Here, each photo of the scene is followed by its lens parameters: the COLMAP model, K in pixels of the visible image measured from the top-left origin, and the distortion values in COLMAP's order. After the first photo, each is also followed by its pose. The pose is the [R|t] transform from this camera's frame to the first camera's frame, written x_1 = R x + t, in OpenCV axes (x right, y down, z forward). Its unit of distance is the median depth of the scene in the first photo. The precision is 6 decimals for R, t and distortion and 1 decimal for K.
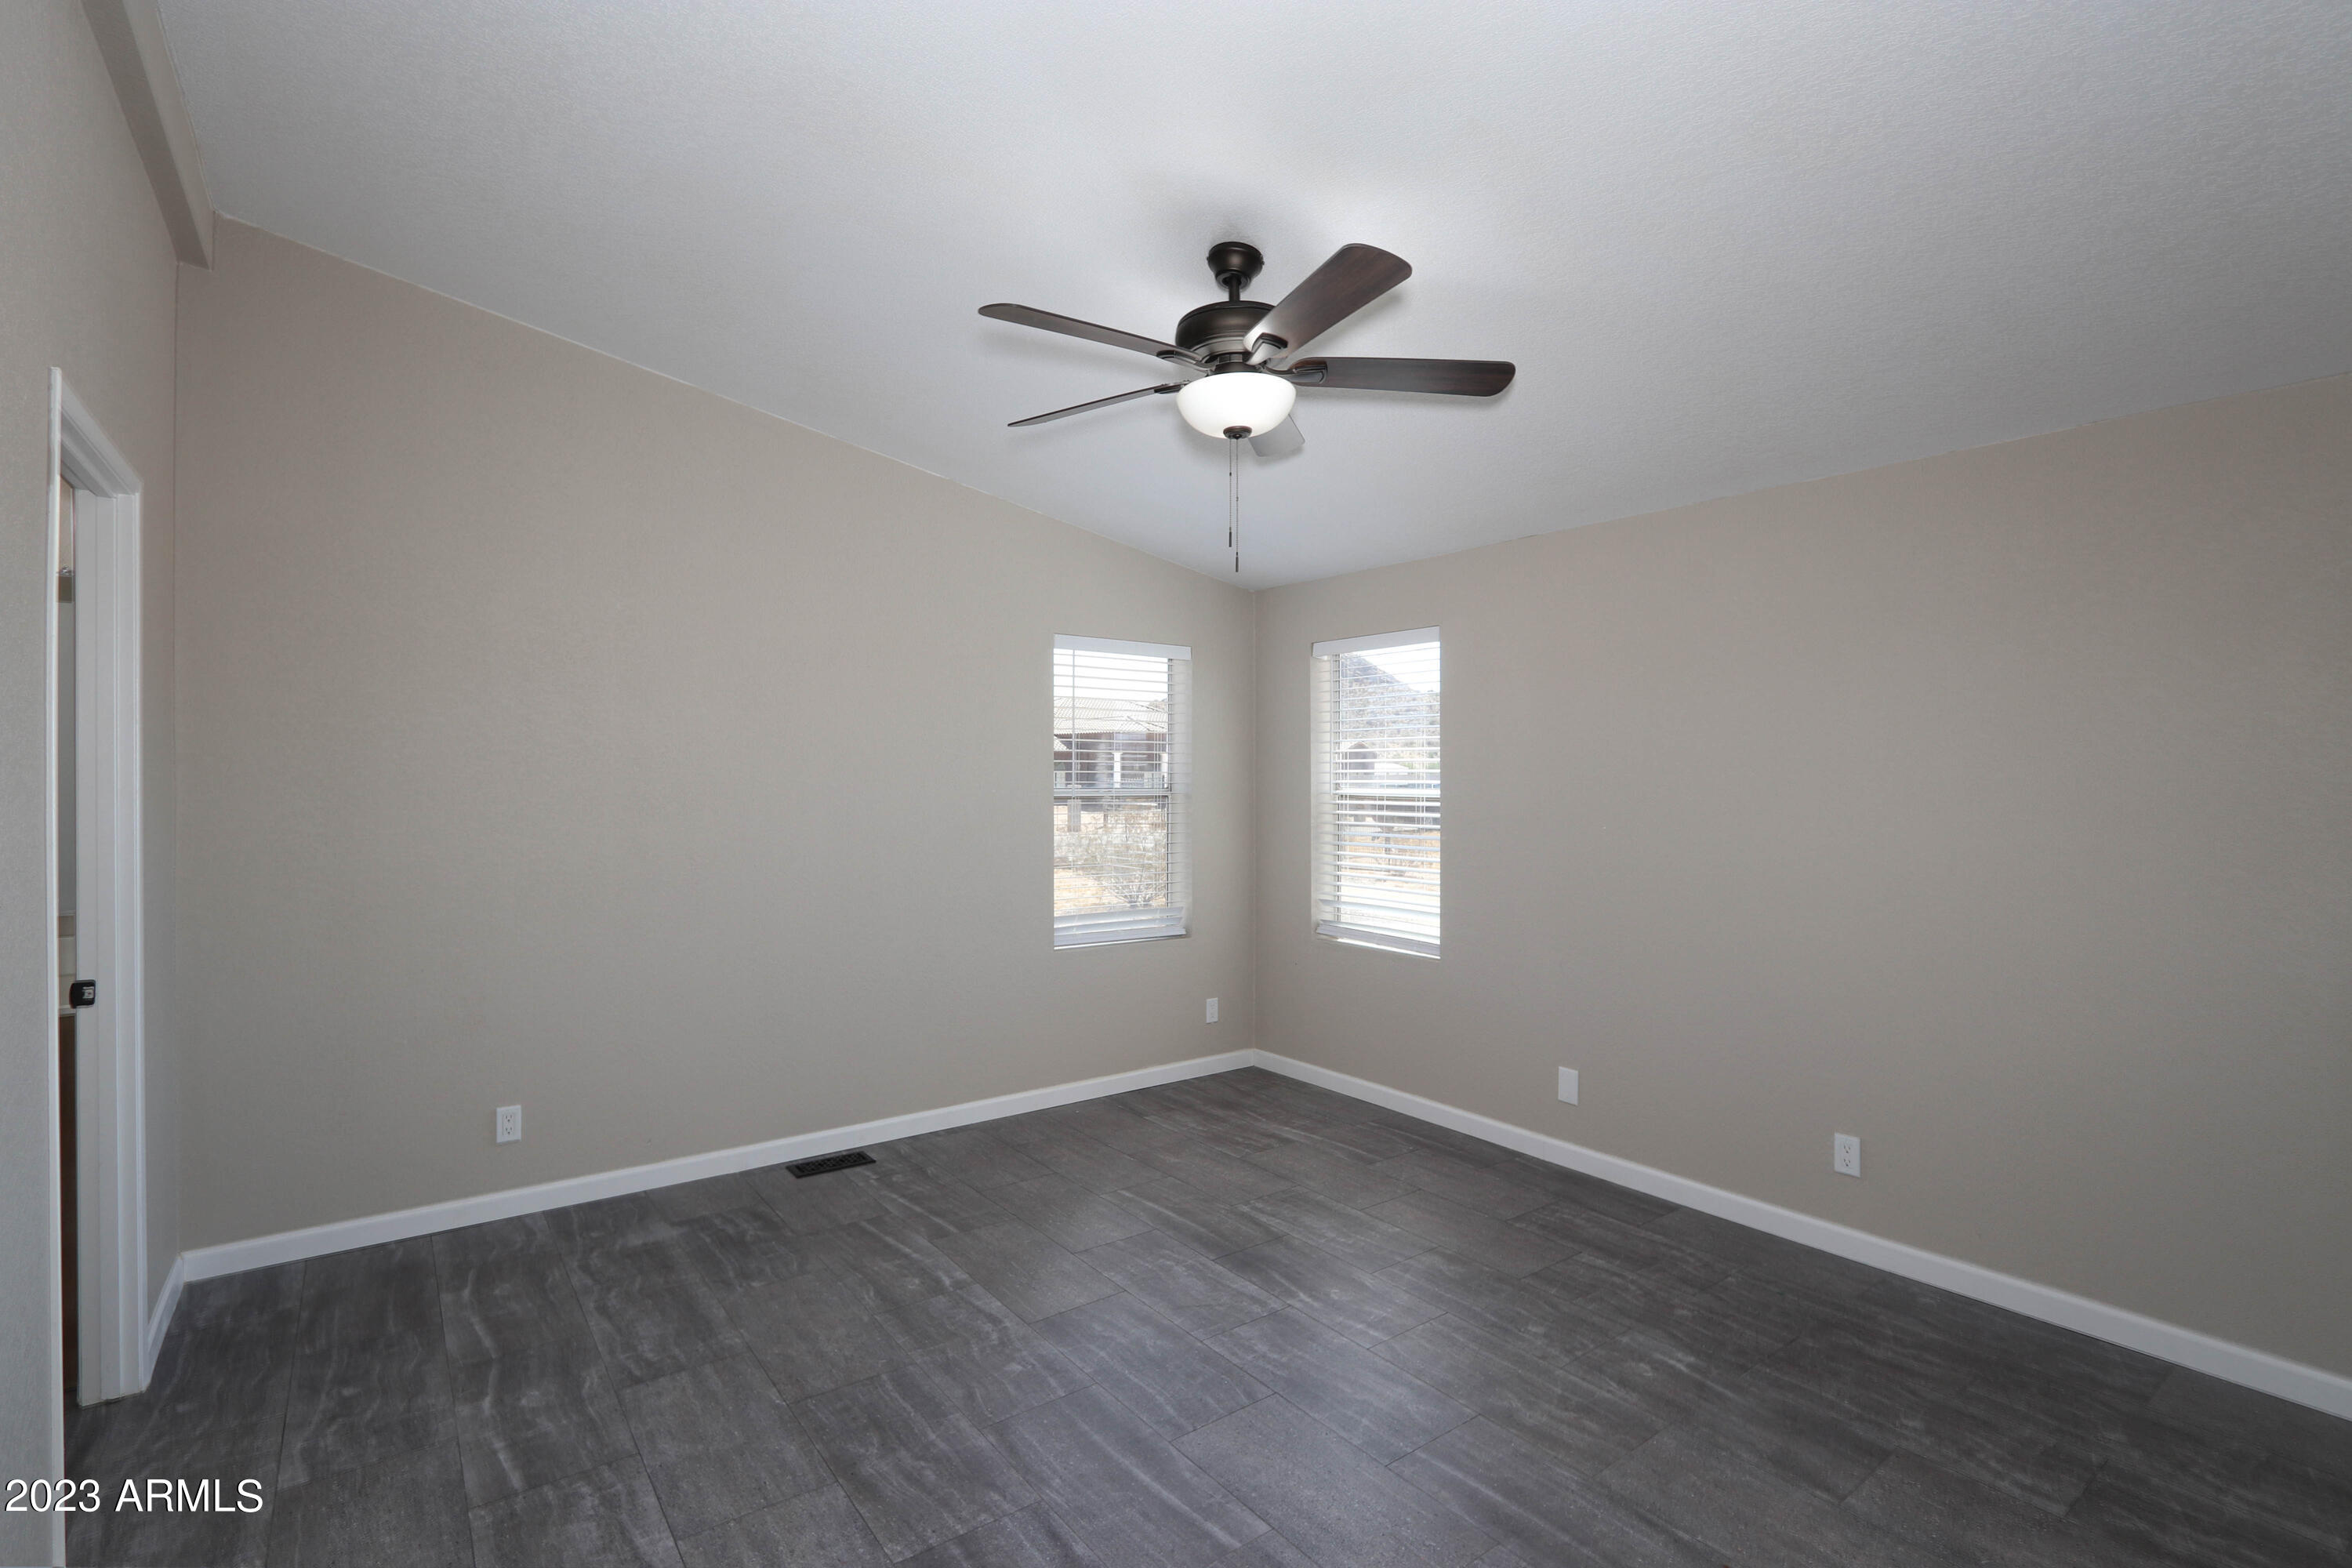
lens RADIAL K [[1081.6, 0, 1172.5], [0, 1081.6, 770.2], [0, 0, 1]] dist [-0.013926, 0.000071]
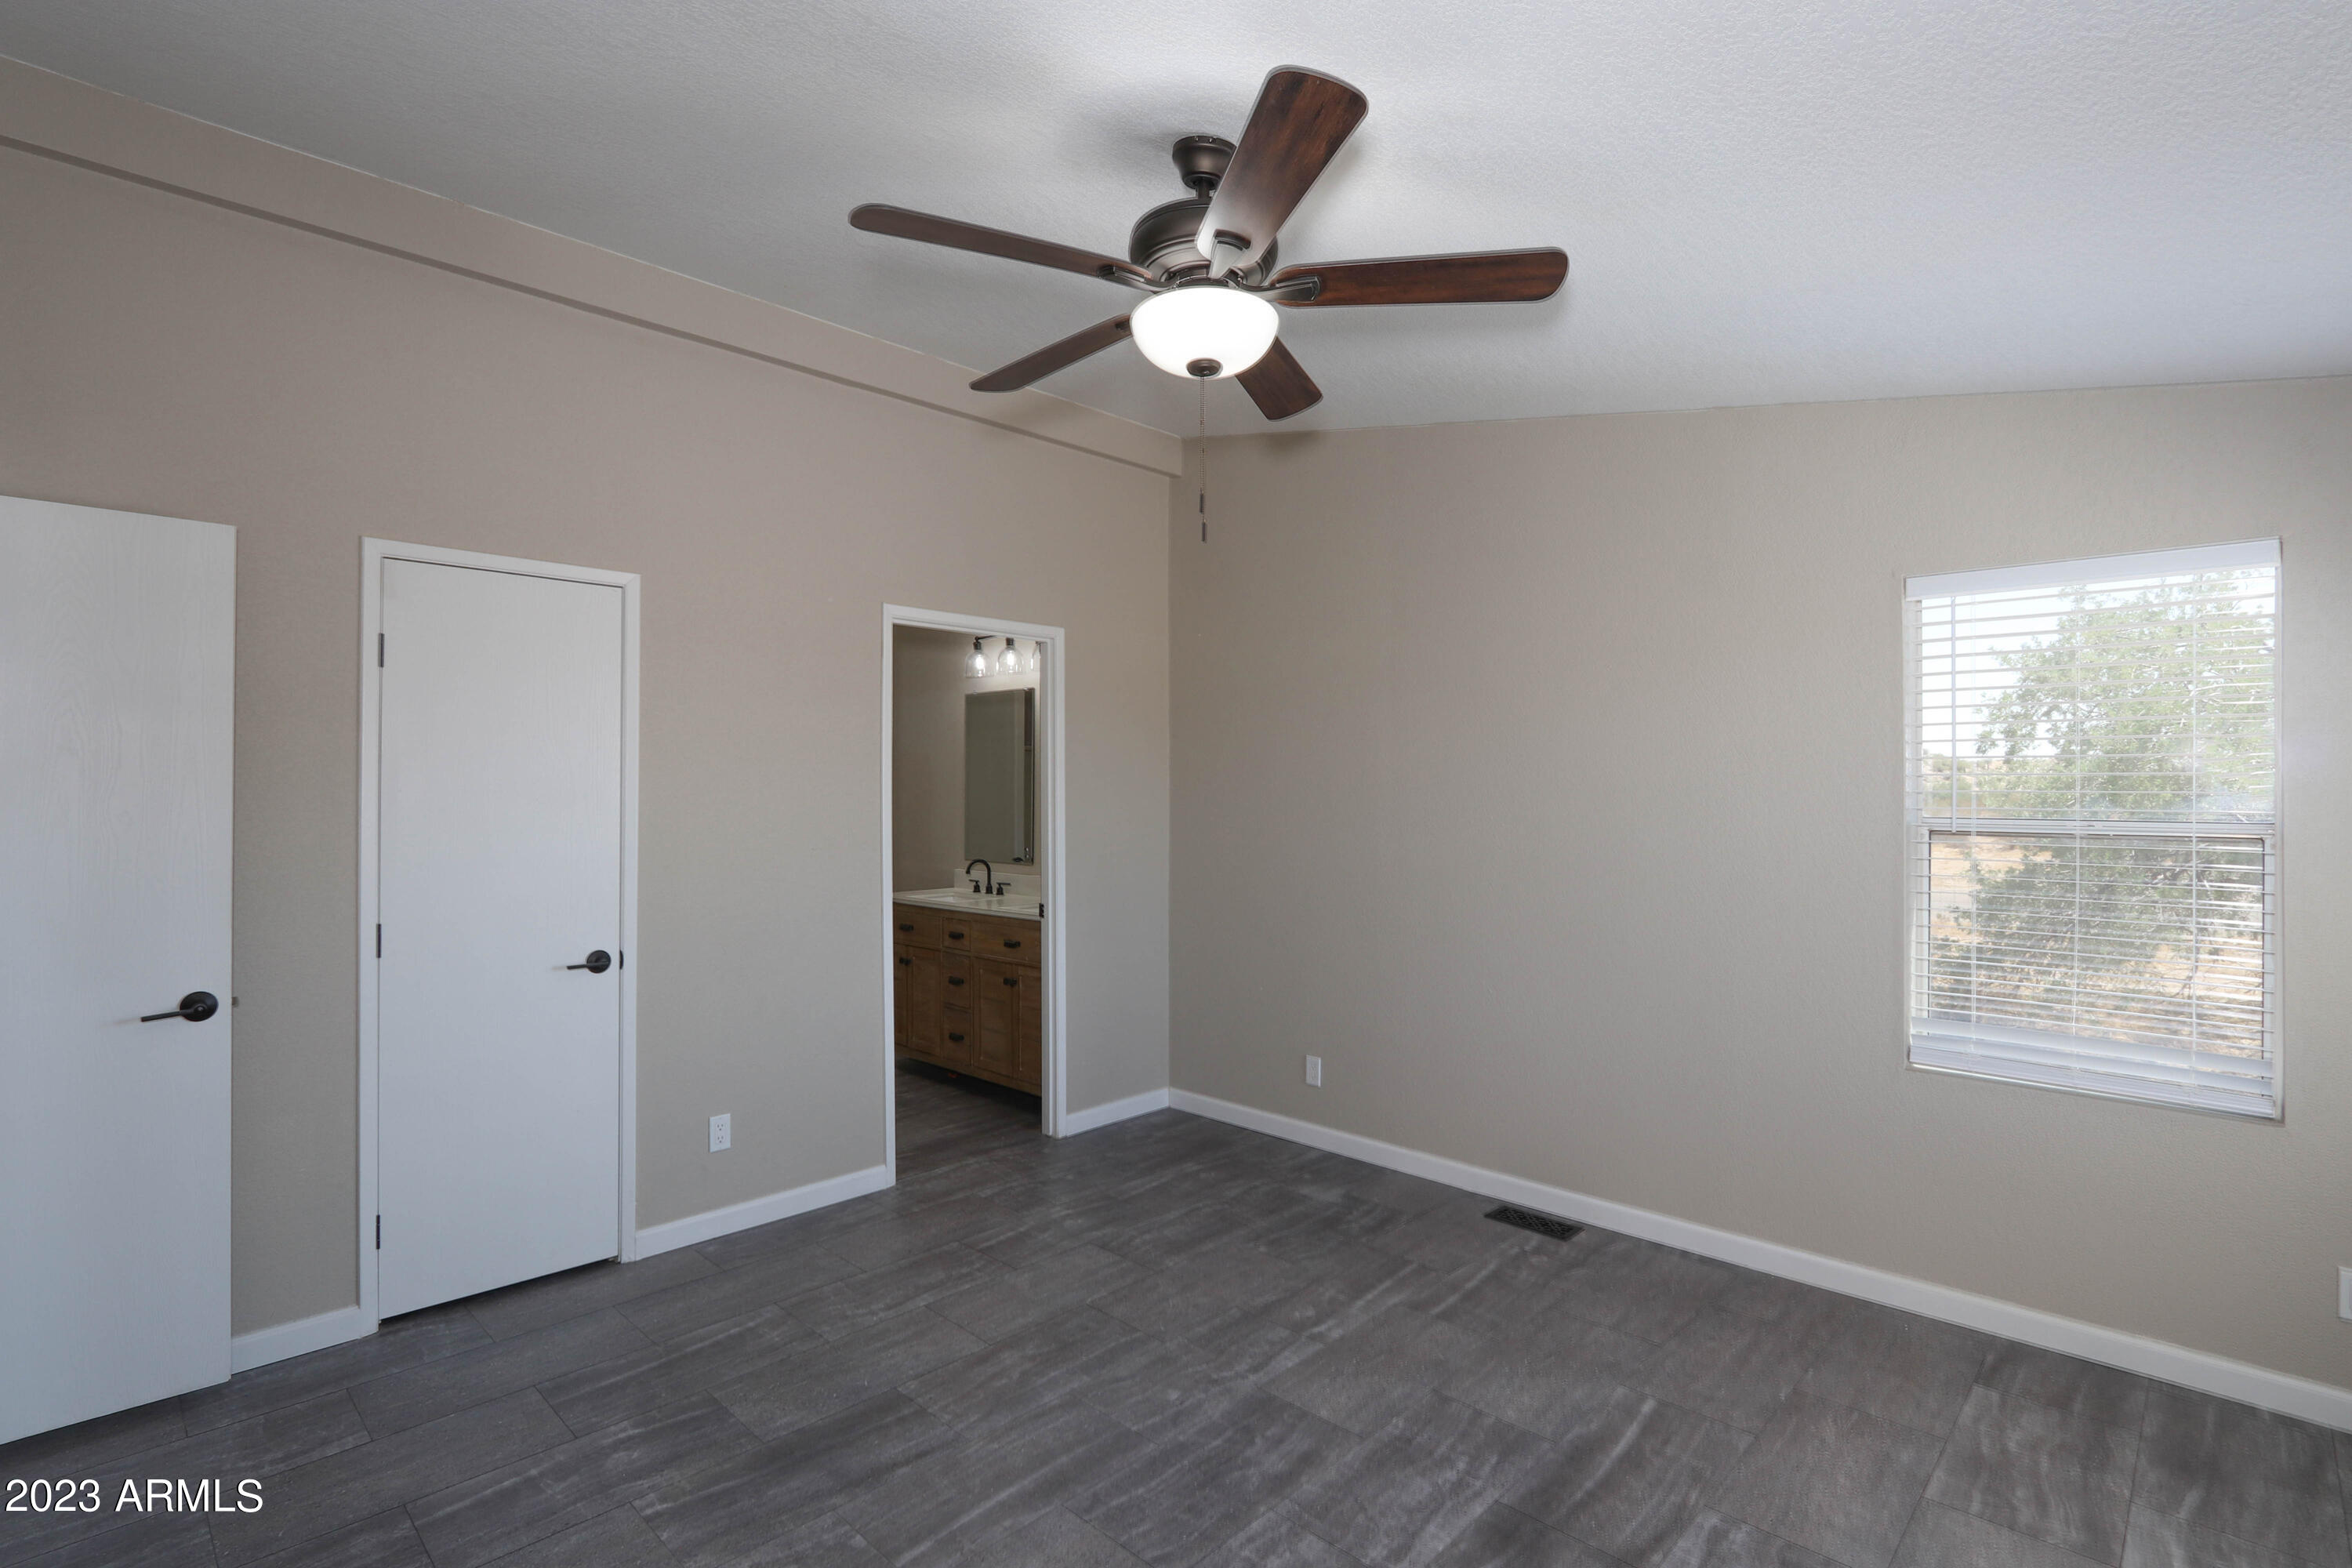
lens RADIAL K [[1118.9, 0, 1176.0], [0, 1118.9, 784.0], [0, 0, 1]] dist [-0.016605, 0.000076]
pose [[0.158255, -0.007531, -0.987370, 0.720464], [0.000886, 0.999972, -0.007485, 0.002212], [0.987398, 0.000309, 0.158257, 0.699760]]
